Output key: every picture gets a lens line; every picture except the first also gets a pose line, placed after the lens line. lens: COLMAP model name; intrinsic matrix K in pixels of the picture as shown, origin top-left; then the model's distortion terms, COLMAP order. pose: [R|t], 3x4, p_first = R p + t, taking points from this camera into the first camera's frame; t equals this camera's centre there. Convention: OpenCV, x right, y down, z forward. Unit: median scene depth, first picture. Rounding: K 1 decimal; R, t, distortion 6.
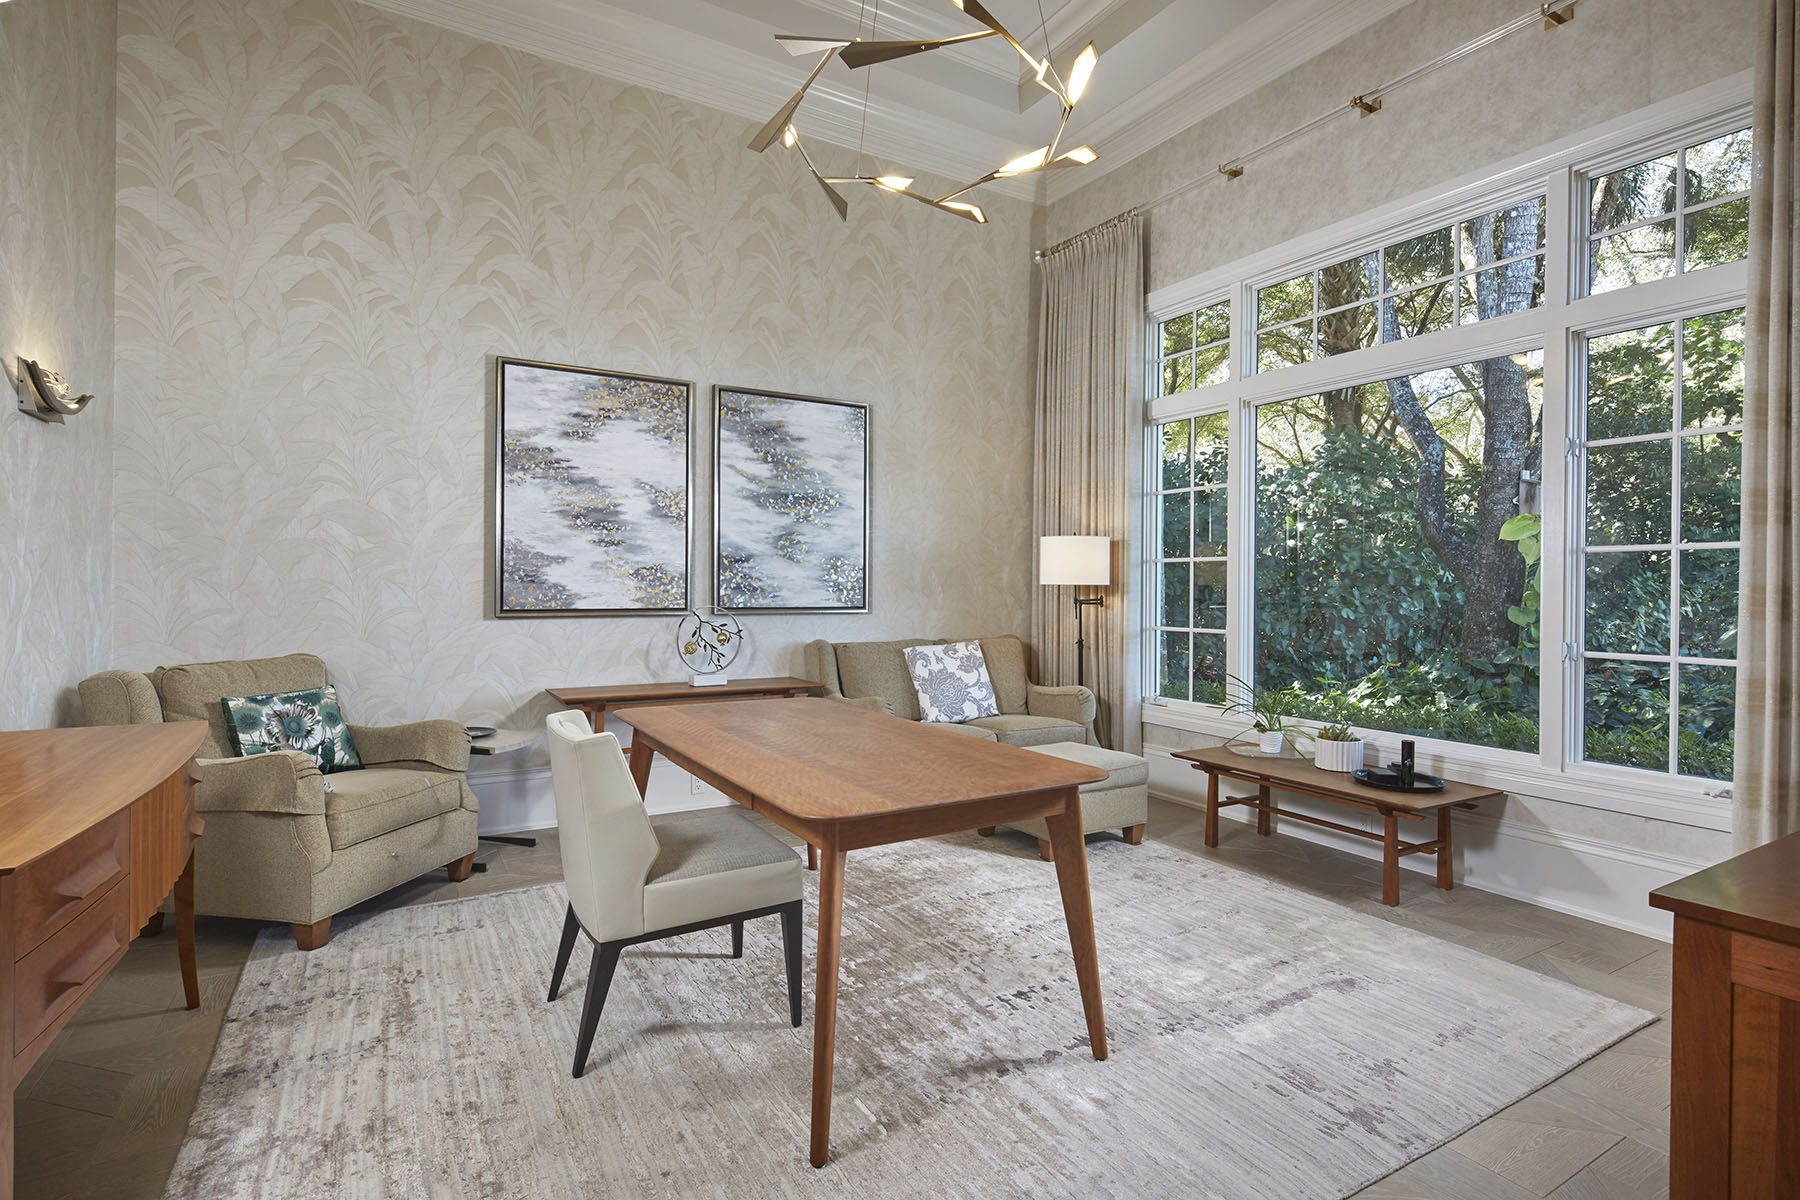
lens RADIAL K [[909.9, 0, 905.0], [0, 909.9, 594.2], [0, 0, 1]] dist [0.026058, -0.001847]
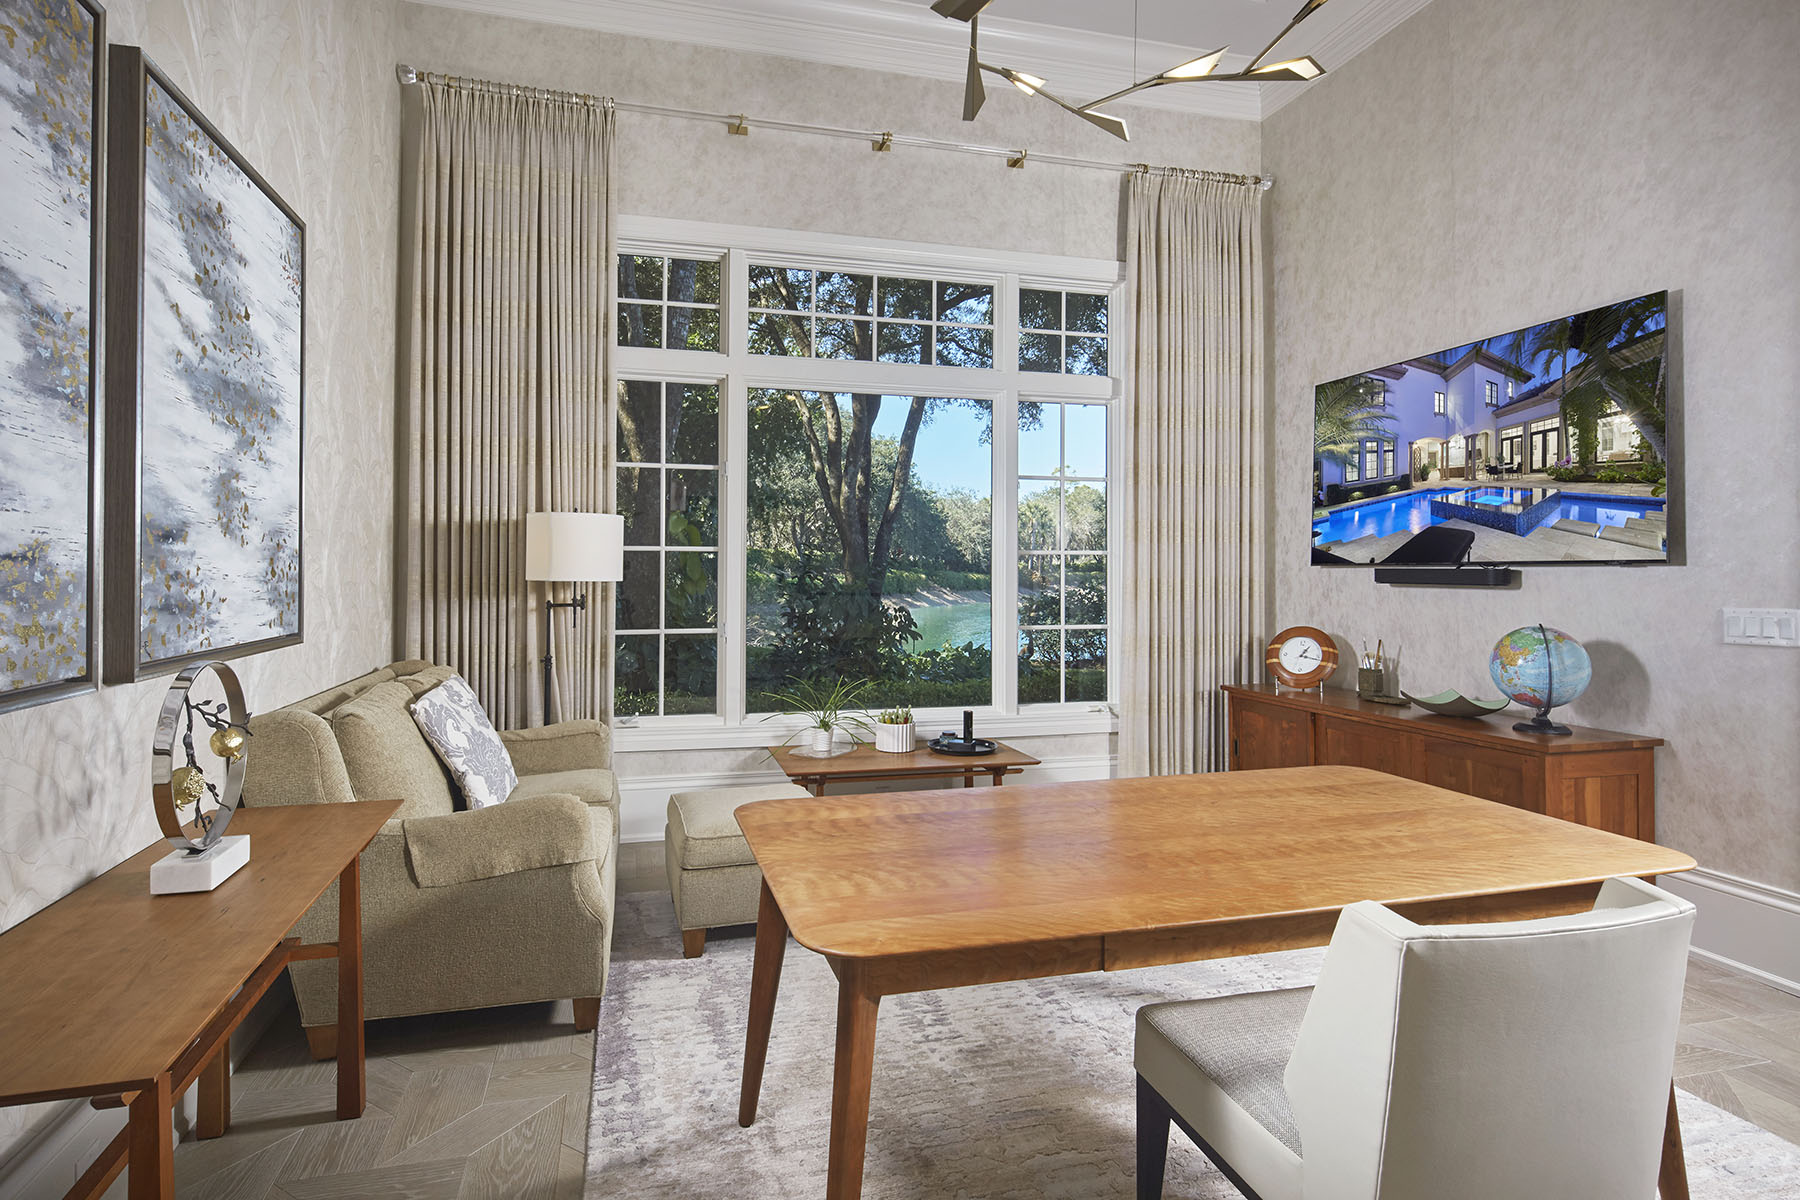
lens RADIAL K [[909.9, 0, 861.3], [0, 909.9, 559.1], [0, 0, 1]] dist [0.026058, -0.001847]
pose [[0.284413, 0.002866, 0.958698, -0.494790], [0.005504, 0.999974, -0.004623, -0.024740], [-0.958686, 0.006591, 0.284390, 0.642423]]
